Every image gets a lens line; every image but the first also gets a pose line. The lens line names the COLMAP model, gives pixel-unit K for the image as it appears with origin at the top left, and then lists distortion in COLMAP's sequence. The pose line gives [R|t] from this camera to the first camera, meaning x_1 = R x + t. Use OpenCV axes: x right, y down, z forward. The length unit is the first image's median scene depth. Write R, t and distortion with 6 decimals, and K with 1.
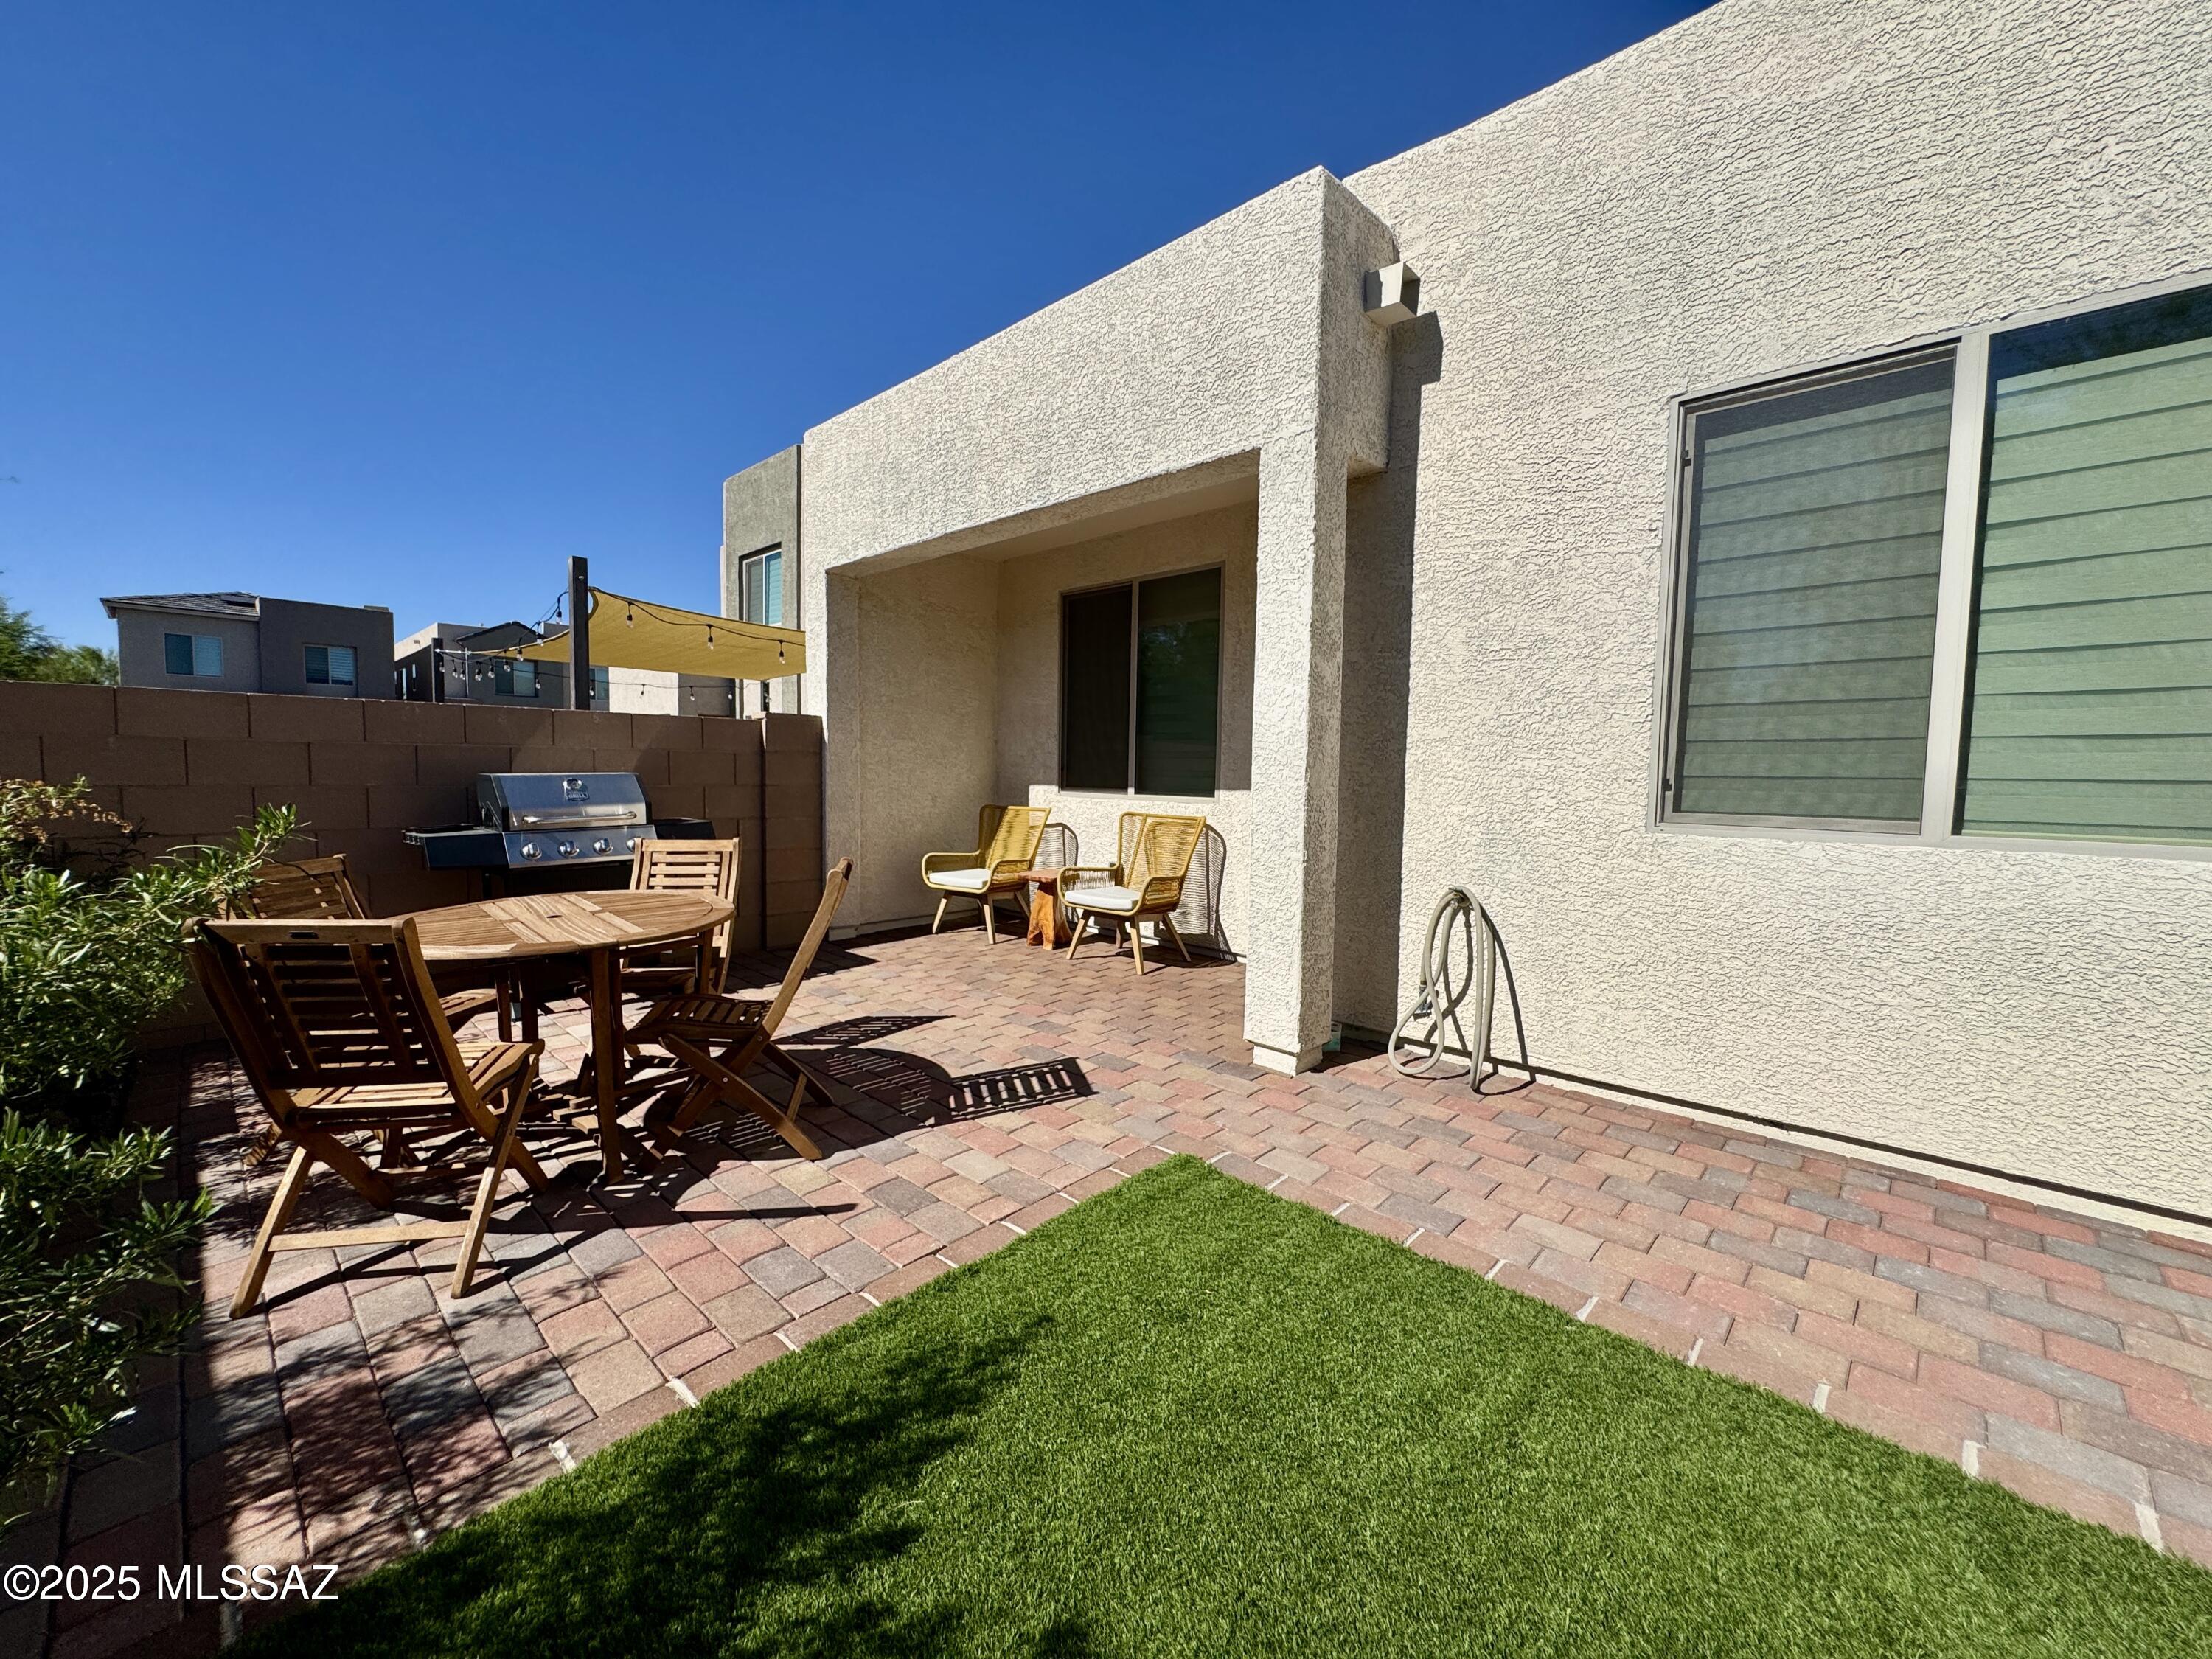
lens RADIAL K [[881.9, 0, 1103.1], [0, 881.9, 828.2], [0, 0, 1]] dist [-0.002298, 0.000135]
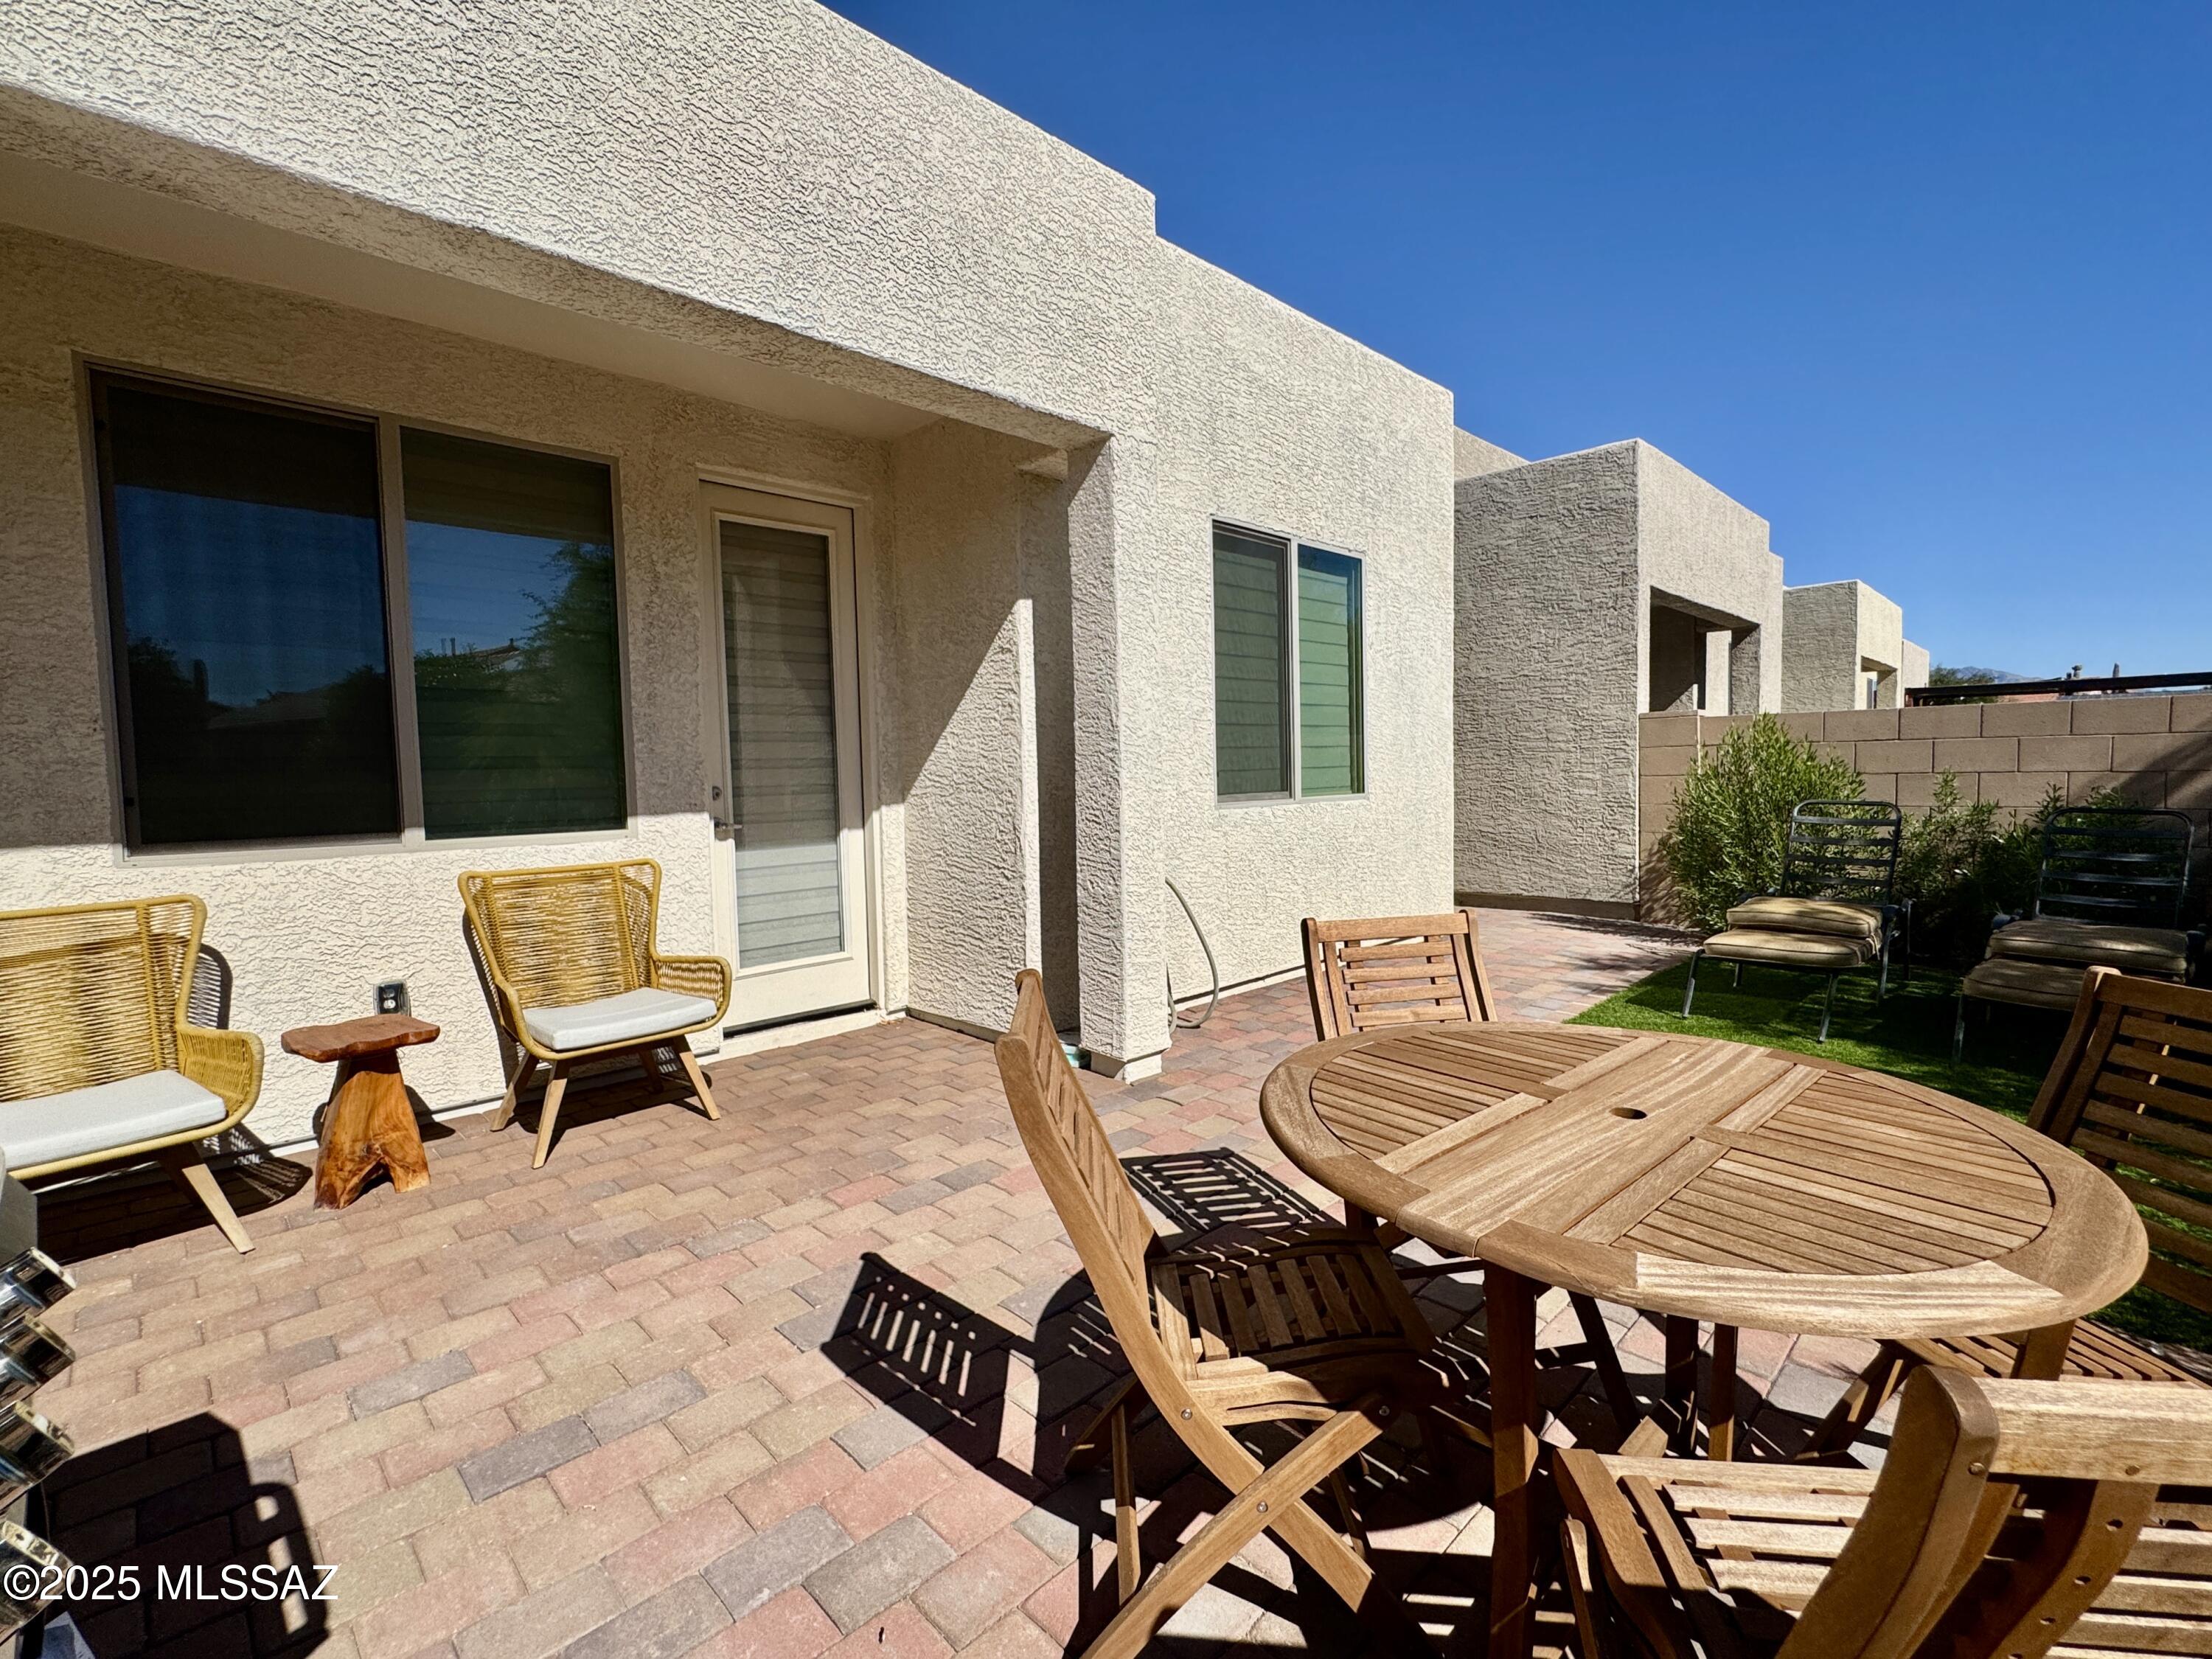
lens RADIAL K [[997.7, 0, 1106.0], [0, 997.7, 829.5], [0, 0, 1]] dist [-0.001189, 0.000024]
pose [[0.026788, -0.074774, 0.996841, -0.789065], [0.090539, 0.993281, 0.072074, -0.075087], [-0.995533, 0.088322, 0.033378, 0.863174]]
